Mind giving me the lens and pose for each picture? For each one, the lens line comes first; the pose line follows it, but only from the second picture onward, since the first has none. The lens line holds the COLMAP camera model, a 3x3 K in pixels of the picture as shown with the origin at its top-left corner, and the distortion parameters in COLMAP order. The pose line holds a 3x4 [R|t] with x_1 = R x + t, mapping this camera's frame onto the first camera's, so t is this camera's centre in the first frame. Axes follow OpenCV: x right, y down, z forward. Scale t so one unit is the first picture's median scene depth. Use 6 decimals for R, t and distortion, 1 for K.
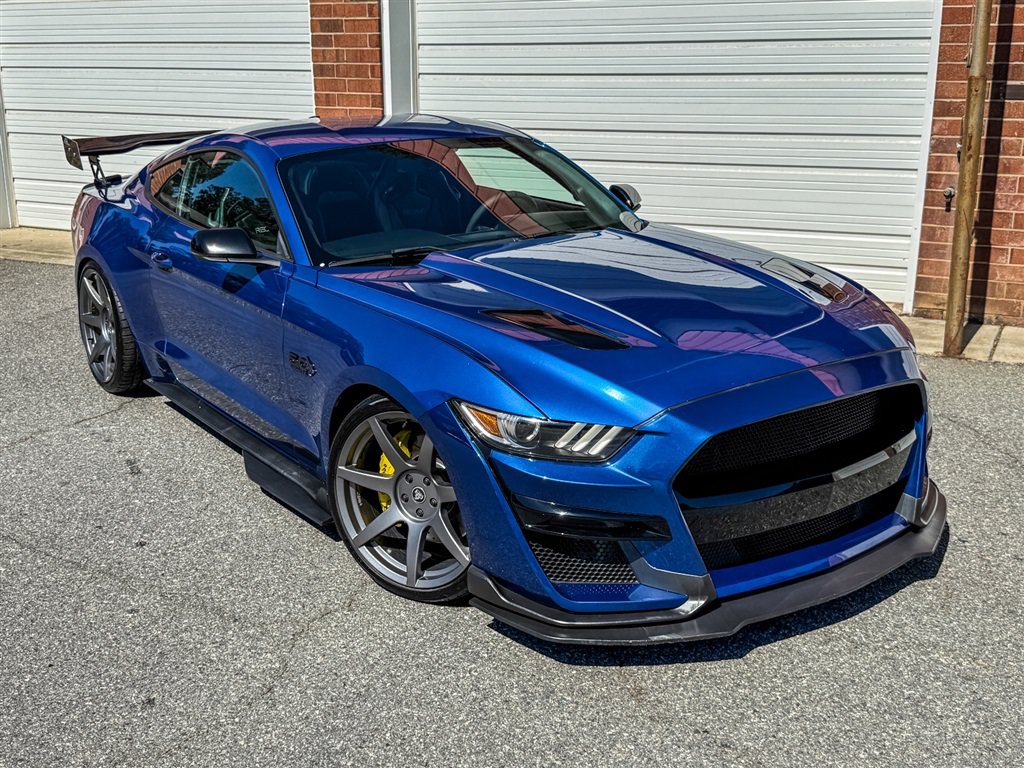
lens RADIAL K [[1195.3, 0, 512.0], [0, 1195.3, 384.0], [0, 0, 1]] dist [0.235950, -0.483458]
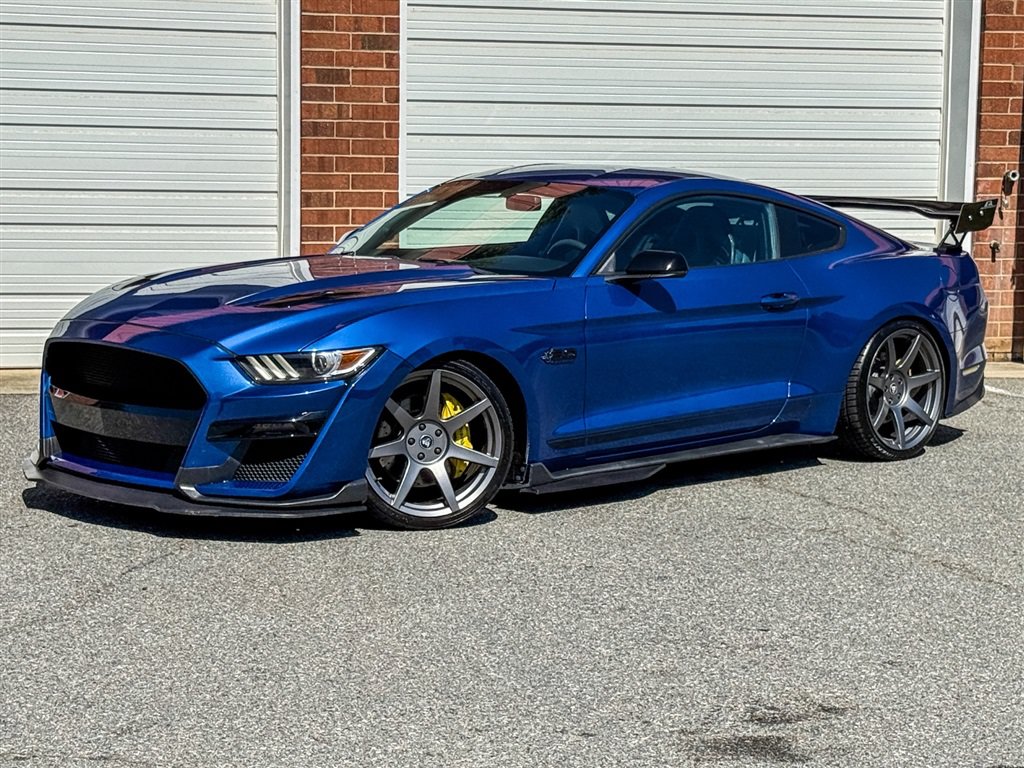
lens RADIAL K [[2078.5, 0, 512.0], [0, 2078.5, 384.0], [0, 0, 1]] dist [0.107427, 0.132205]
pose [[0.747653, -0.052193, 0.662035, -1.916765], [0.169237, 0.978966, -0.113945, 0.168530], [-0.642163, 0.197232, 0.740760, -0.137685]]
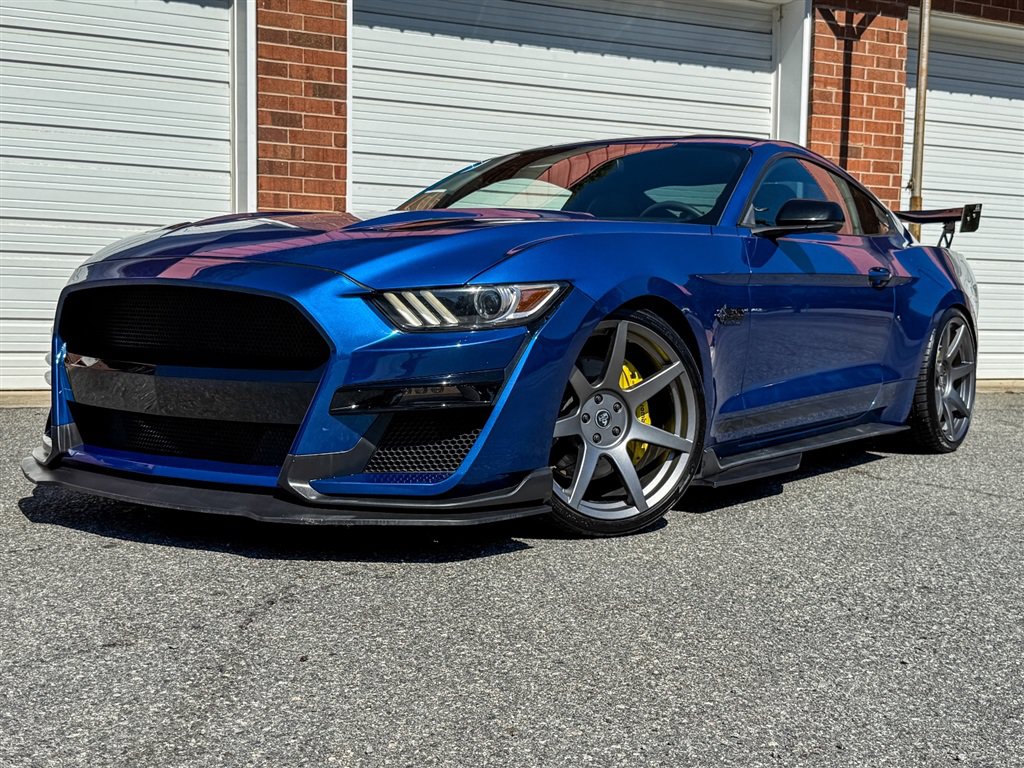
lens RADIAL K [[1240.5, 0, 497.4], [0, 1240.5, 387.9], [0, 0, 1]] dist [0.191902, -0.422377]
pose [[0.616054, -0.027862, 0.787211, -1.502027], [0.200561, 0.971985, -0.122554, 0.075057], [-0.761743, 0.233384, 0.604384, 0.724997]]
